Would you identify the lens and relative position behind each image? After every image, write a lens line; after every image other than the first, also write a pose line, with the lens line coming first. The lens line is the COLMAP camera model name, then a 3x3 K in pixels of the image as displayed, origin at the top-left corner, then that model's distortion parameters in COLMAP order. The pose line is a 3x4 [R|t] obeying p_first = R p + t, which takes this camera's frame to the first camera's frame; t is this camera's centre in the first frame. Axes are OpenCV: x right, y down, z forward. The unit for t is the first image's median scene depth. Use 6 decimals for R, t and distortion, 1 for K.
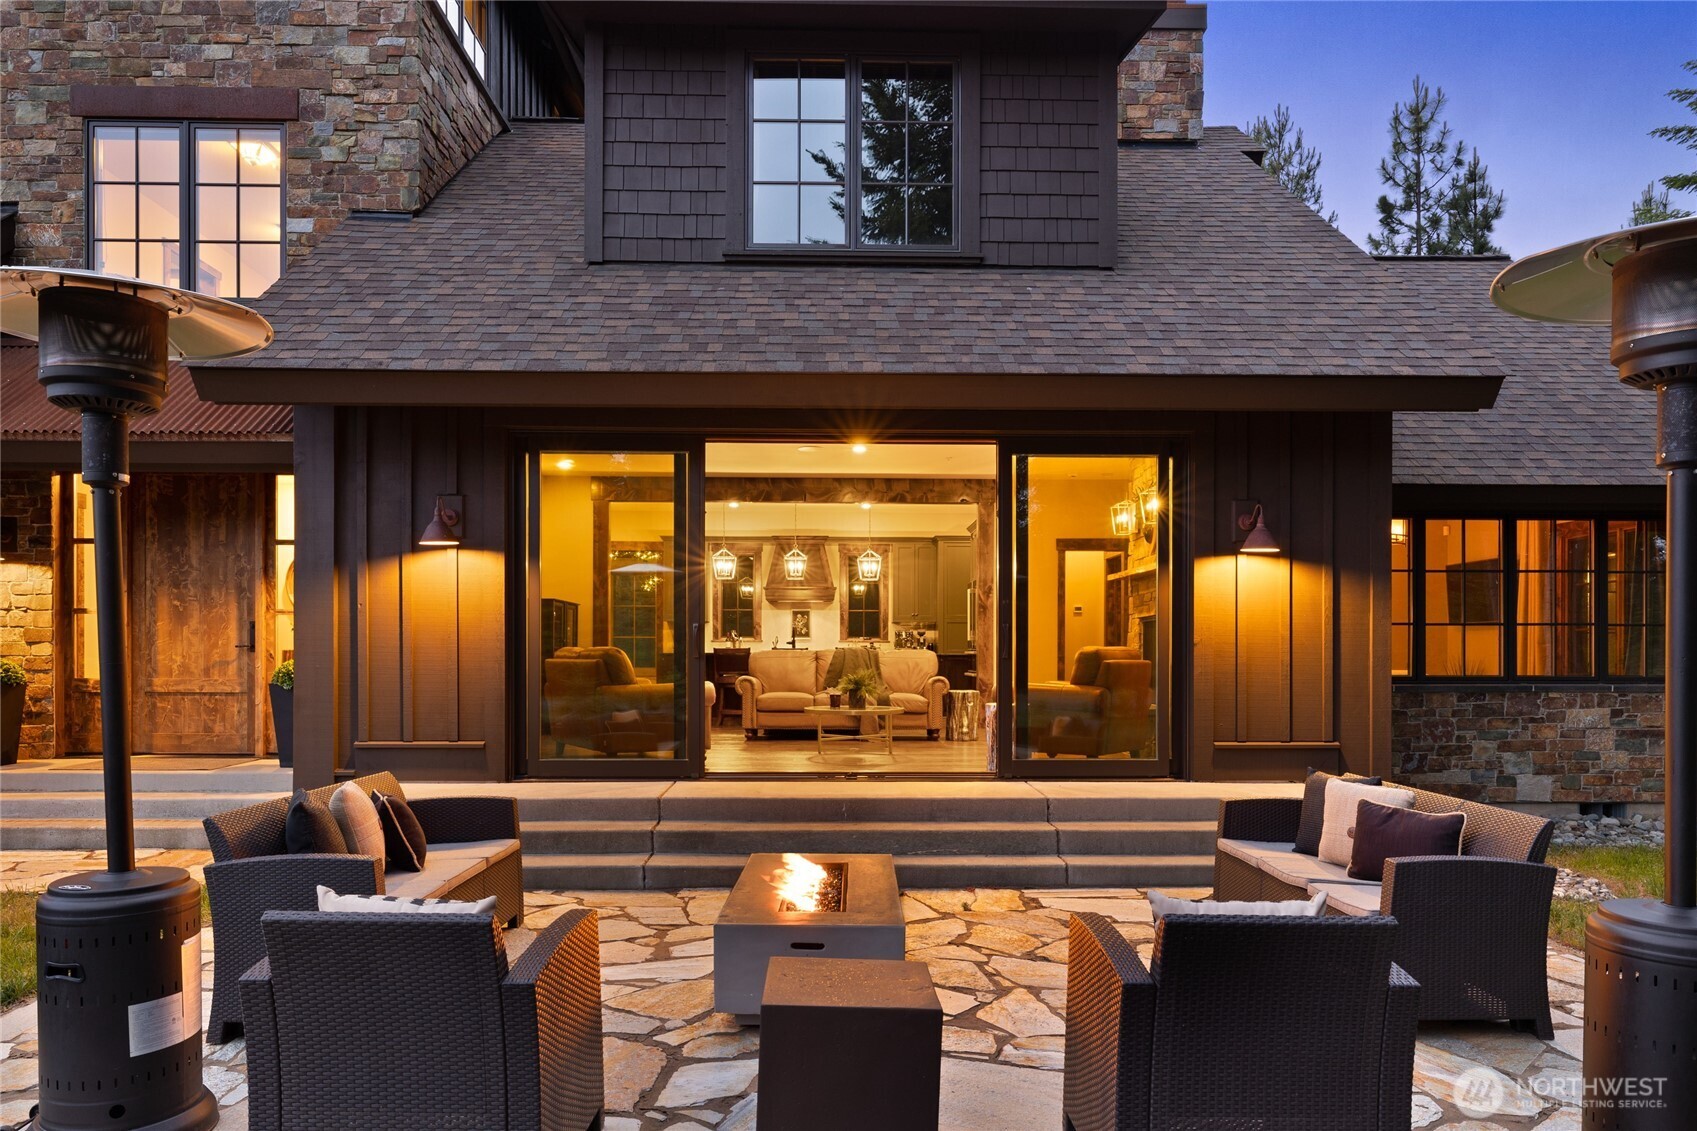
lens RADIAL K [[1085.7, 0, 862.3], [0, 1085.7, 661.0], [0, 0, 1]] dist [-0.000511, -0.001799]
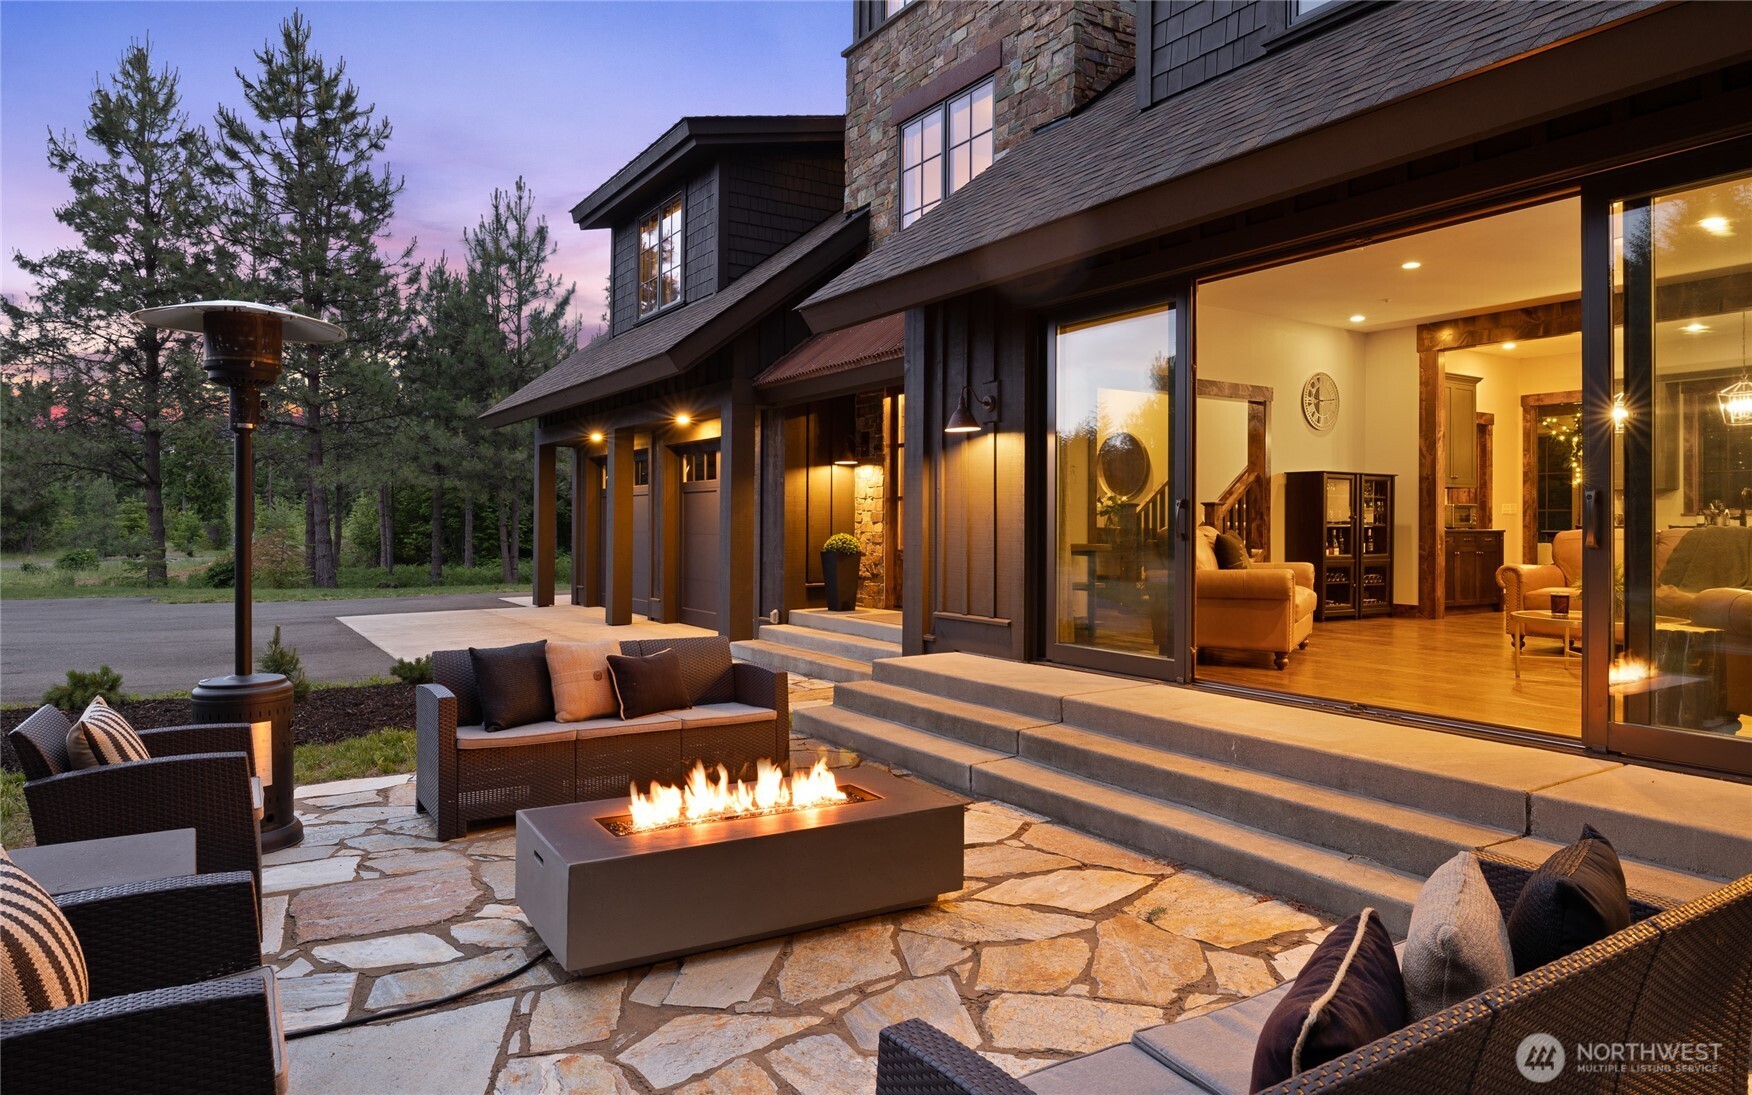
lens RADIAL K [[1050.8, 0, 886.3], [0, 1050.8, 510.2], [0, 0, 1]] dist [0.000190, 0.000567]
pose [[0.525665, -0.012114, -0.850605, 0.359536], [-0.008684, 0.999770, -0.019604, -0.006637], [0.850647, 0.017692, 0.525439, 0.323156]]
